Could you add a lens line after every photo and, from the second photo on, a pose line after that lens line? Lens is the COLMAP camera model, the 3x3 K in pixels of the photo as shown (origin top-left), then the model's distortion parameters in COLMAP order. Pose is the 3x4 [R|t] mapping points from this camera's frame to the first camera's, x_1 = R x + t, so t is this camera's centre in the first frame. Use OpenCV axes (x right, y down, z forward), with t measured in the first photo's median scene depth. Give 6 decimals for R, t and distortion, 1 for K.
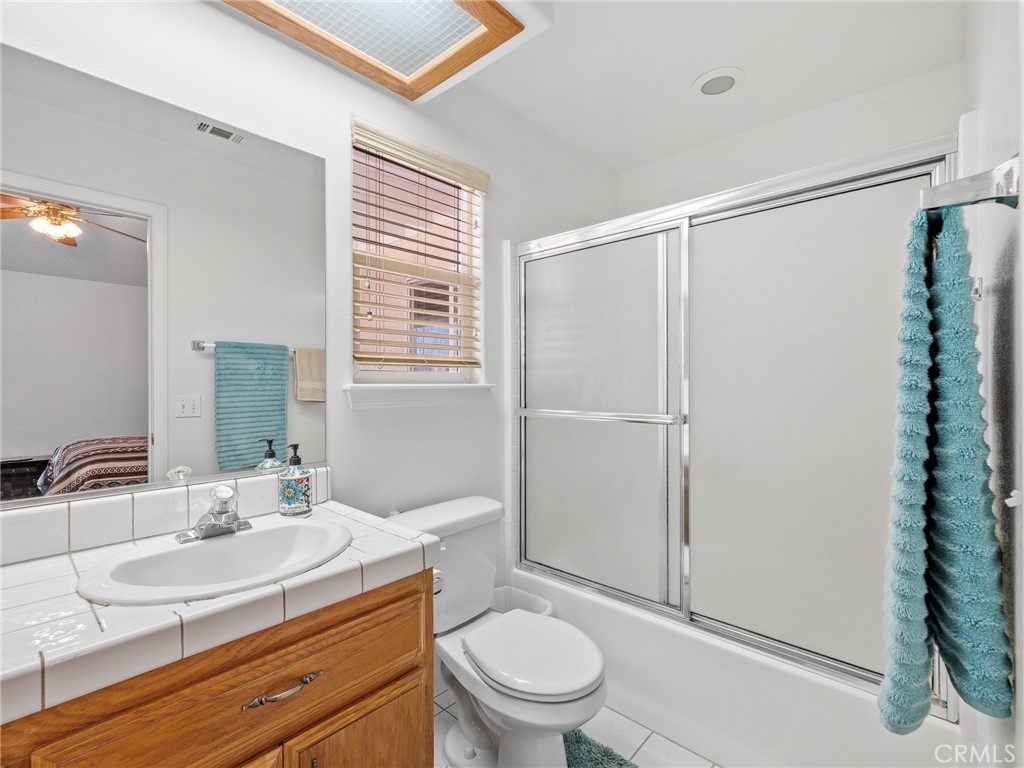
lens RADIAL K [[479.0, 0, 516.0], [0, 479.0, 379.8], [0, 0, 1]] dist [-0.001451, -0.000070]
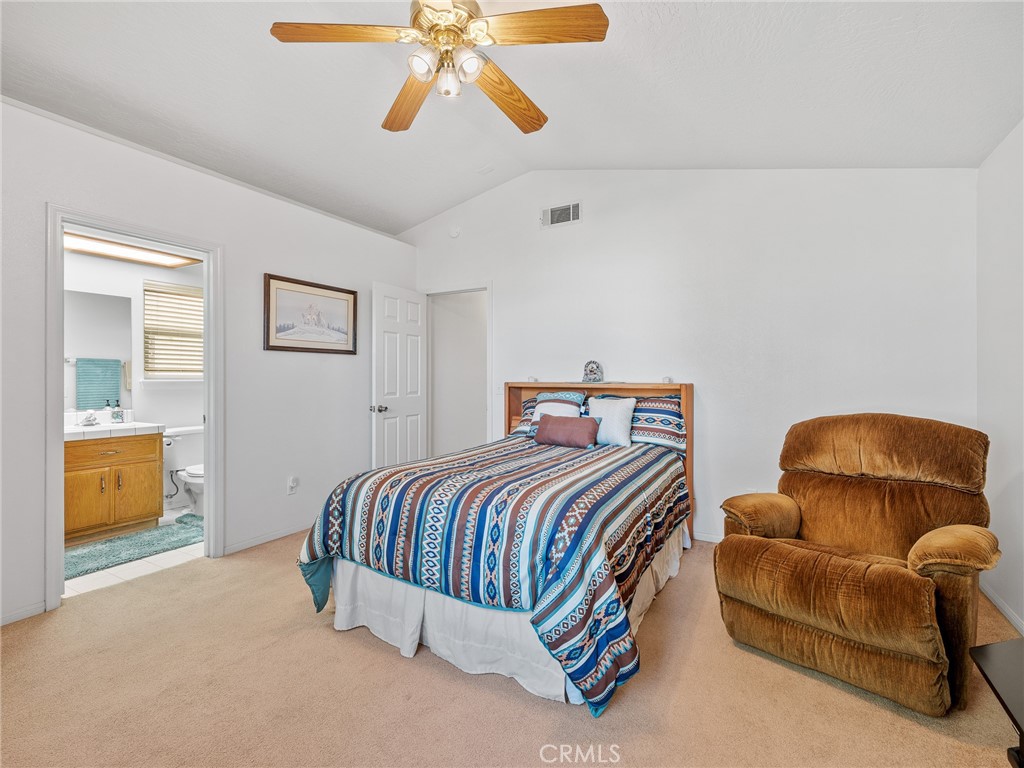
lens RADIAL K [[479.0, 0, 507.7], [0, 479.0, 381.2], [0, 0, 1]] dist [-0.001451, -0.000070]
pose [[0.977180, 0.002128, 0.212403, 1.128472], [-0.002637, 0.999994, 0.002113, 0.005983], [-0.212398, -0.002625, 0.977180, -2.140668]]
